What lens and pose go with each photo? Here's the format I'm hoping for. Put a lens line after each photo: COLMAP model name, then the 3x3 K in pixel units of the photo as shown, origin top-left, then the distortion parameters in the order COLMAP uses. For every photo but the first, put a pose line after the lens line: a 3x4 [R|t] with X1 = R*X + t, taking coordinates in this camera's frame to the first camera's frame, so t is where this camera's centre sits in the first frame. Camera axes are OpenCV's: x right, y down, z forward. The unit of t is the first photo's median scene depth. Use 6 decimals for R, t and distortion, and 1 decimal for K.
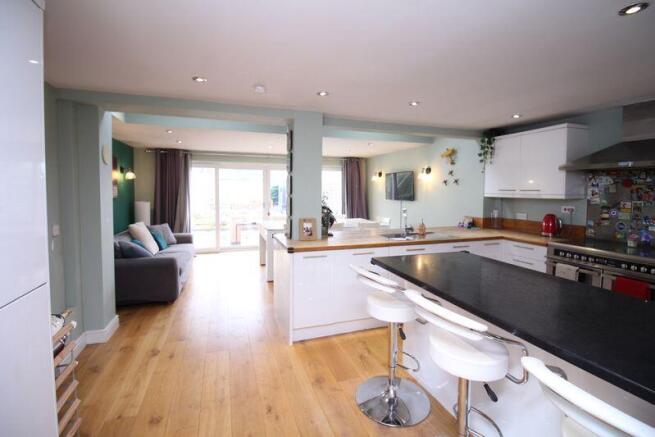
lens RADIAL K [[309.6, 0, 327.5], [0, 309.6, 203.0], [0, 0, 1]] dist [-0.001437, -0.000332]
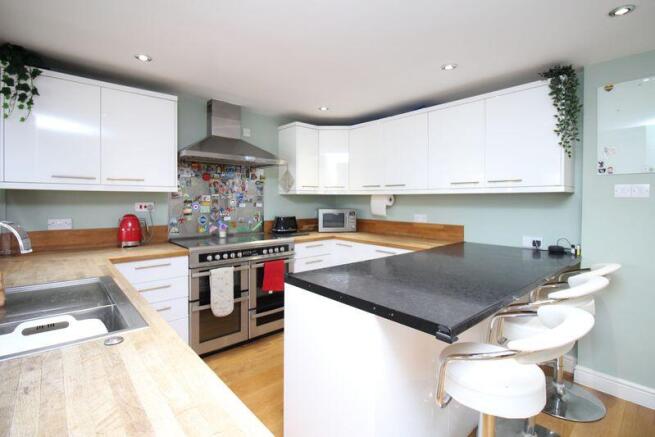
lens RADIAL K [[309.6, 0, 327.5], [0, 309.6, 203.0], [0, 0, 1]] dist [-0.001437, -0.000332]
pose [[-0.380756, -0.022019, 0.924414, -0.117303], [0.029655, 0.998911, 0.036008, -0.002745], [-0.924200, 0.041123, -0.379688, 0.962012]]
